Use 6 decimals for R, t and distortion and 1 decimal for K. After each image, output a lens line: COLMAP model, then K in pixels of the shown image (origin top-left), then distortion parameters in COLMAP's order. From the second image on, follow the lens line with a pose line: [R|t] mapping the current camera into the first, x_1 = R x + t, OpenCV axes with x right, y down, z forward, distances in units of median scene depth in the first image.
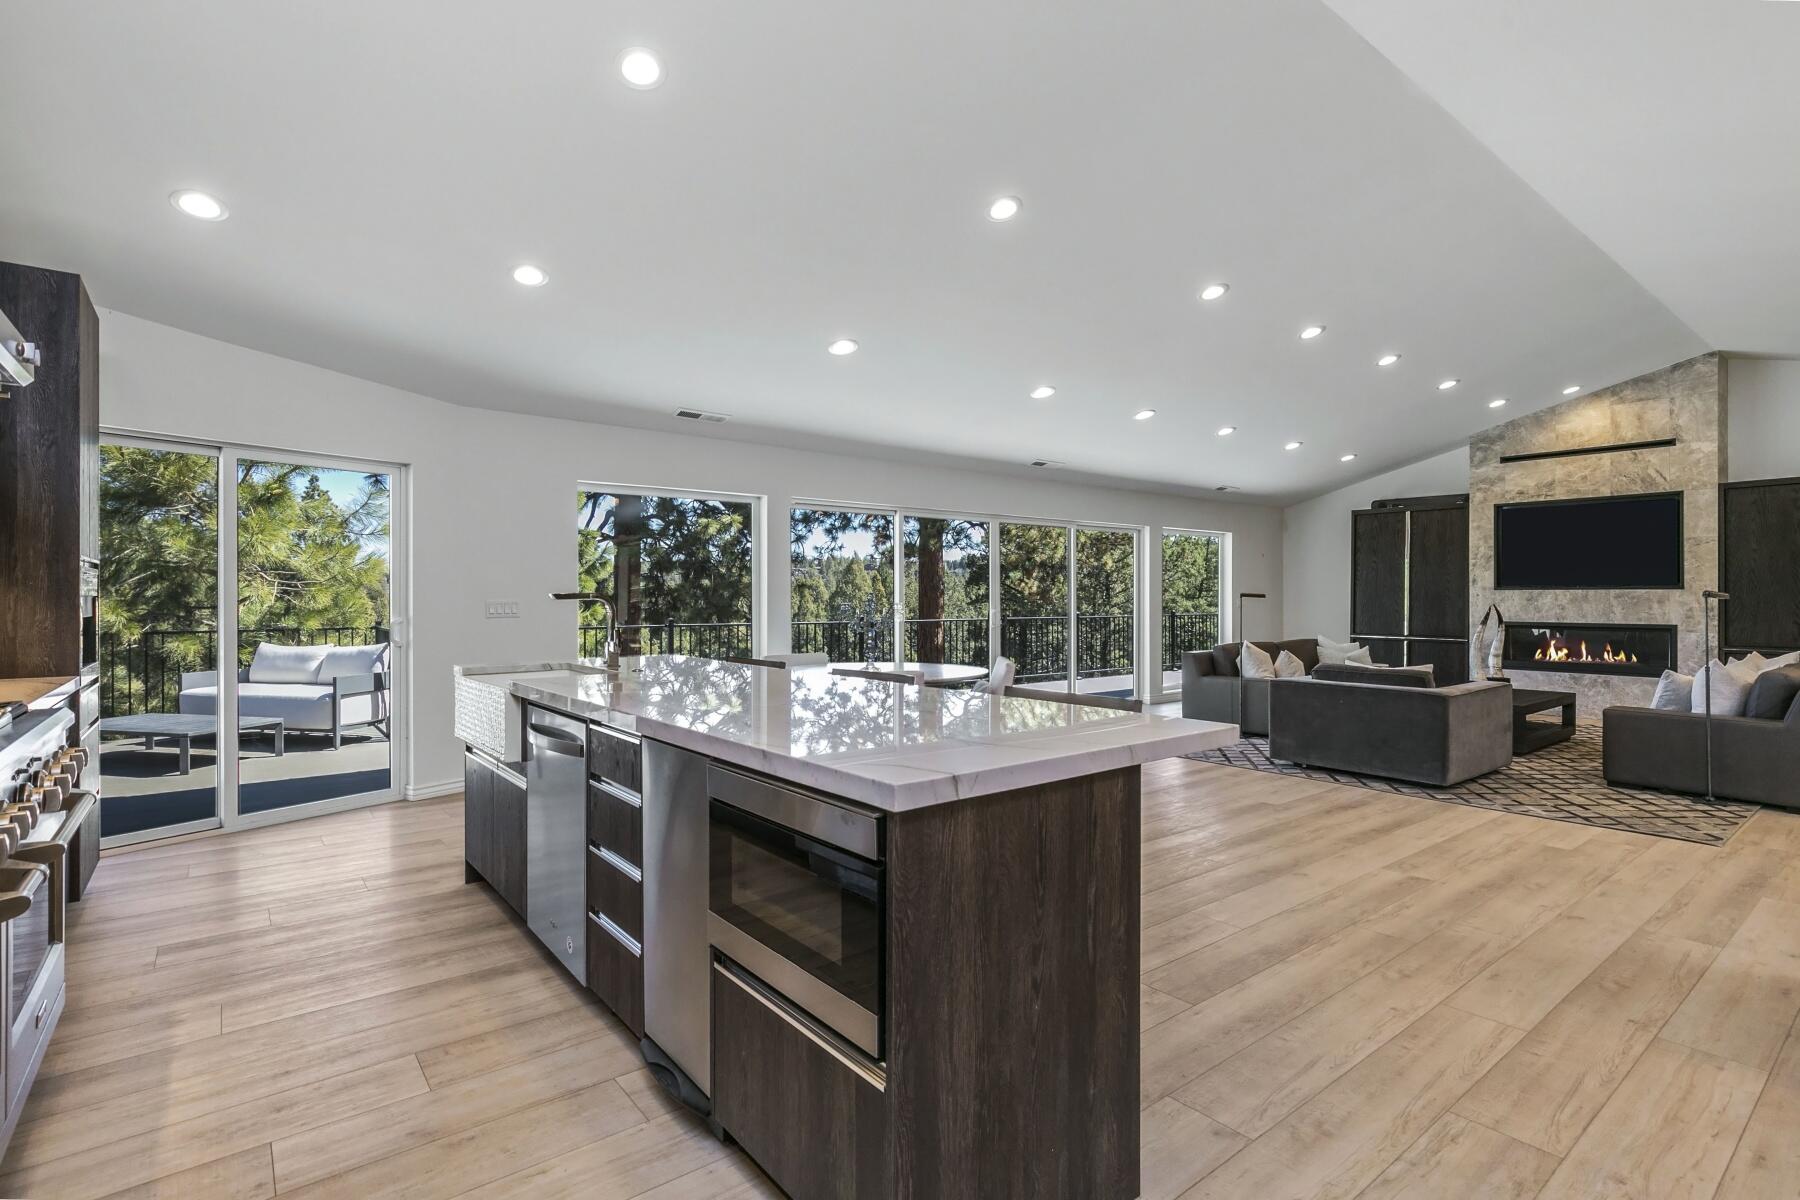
lens RADIAL K [[863.0, 0, 895.1], [0, 863.0, 592.9], [0, 0, 1]] dist [-0.001993, 0.000935]
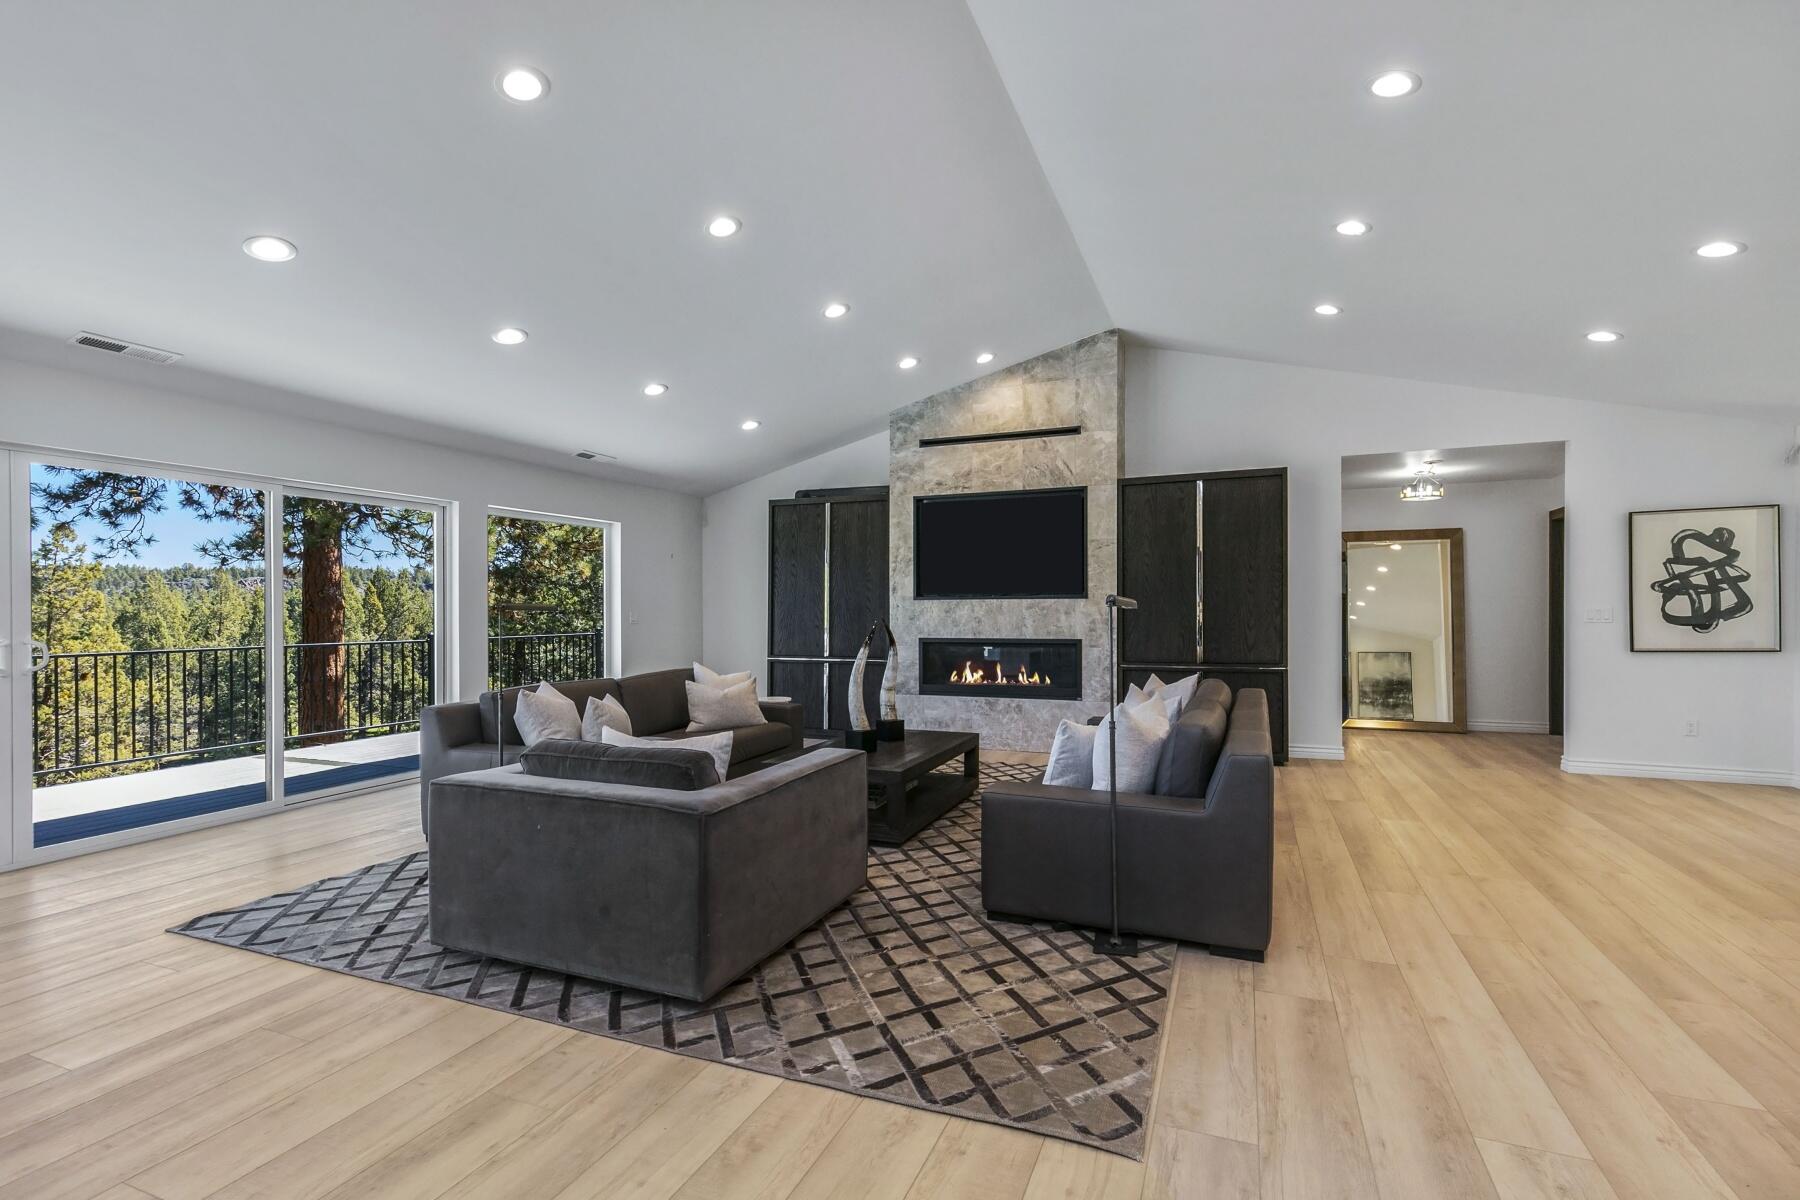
lens RADIAL K [[831.2, 0, 889.8], [0, 831.2, 615.0], [0, 0, 1]] dist [0.016589, -0.005821]
pose [[0.876877, -0.007487, 0.480657, 0.311806], [0.002891, 0.999943, 0.010301, 0.002922], [-0.480706, -0.007643, 0.876848, 0.333529]]
